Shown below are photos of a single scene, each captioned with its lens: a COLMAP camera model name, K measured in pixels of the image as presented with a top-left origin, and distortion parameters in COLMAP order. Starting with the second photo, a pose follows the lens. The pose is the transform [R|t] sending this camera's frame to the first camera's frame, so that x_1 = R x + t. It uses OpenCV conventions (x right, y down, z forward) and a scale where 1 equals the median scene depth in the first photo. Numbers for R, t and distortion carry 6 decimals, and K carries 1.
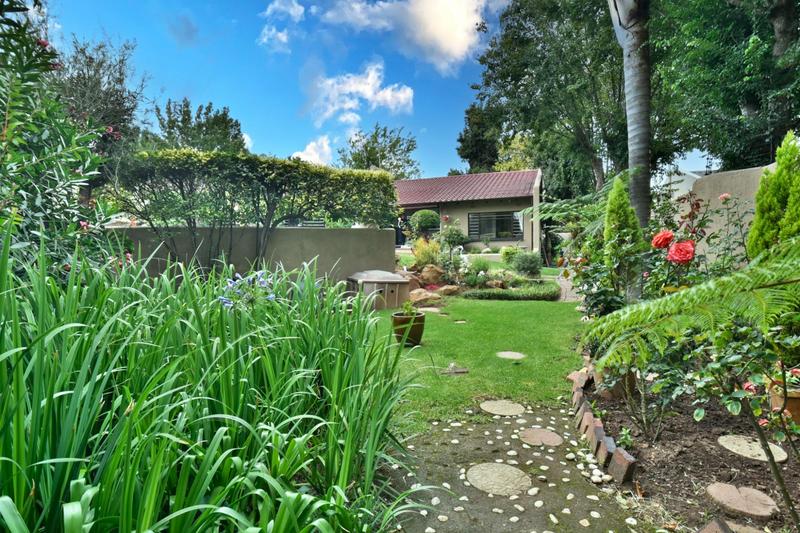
lens RADIAL K [[436.1, 0, 399.6], [0, 436.1, 276.1], [0, 0, 1]] dist [0.025122, -0.021819]
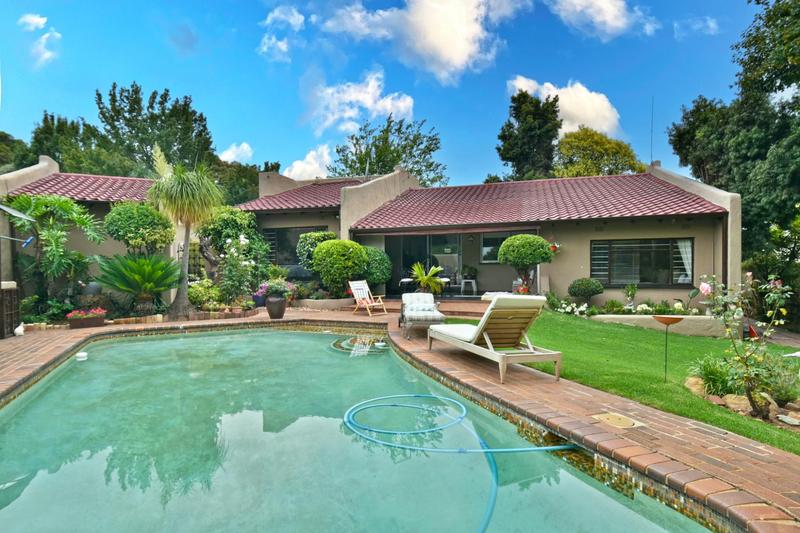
lens RADIAL K [[436.1, 0, 399.6], [0, 436.1, 276.1], [0, 0, 1]] dist [0.025122, -0.021819]
pose [[0.997855, -0.000978, 0.065461, -0.083127], [0.002801, 0.999611, -0.027761, -0.045259], [-0.065408, 0.027885, 0.997469, 0.242128]]
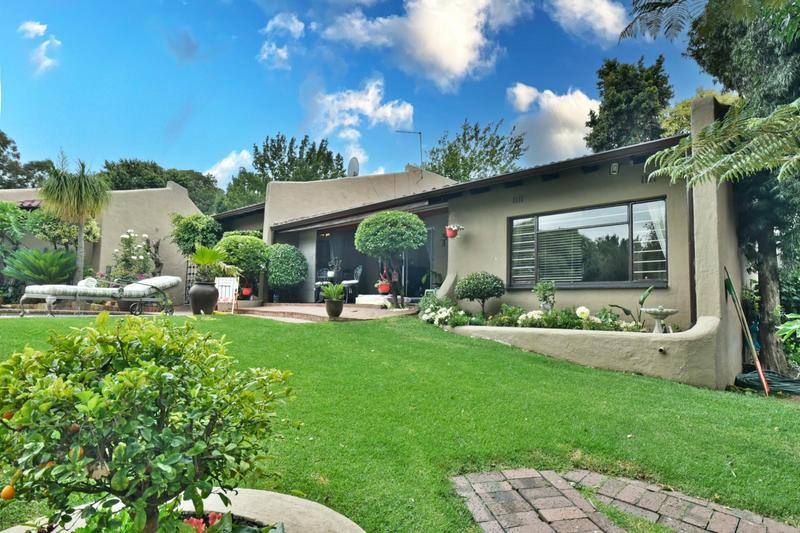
lens RADIAL K [[436.1, 0, 399.6], [0, 436.1, 276.1], [0, 0, 1]] dist [0.025122, -0.021819]
pose [[0.921042, 0.001770, -0.389459, 0.122852], [-0.045708, 0.993570, -0.103579, -0.026835], [0.386771, 0.113202, 0.915201, 0.347932]]
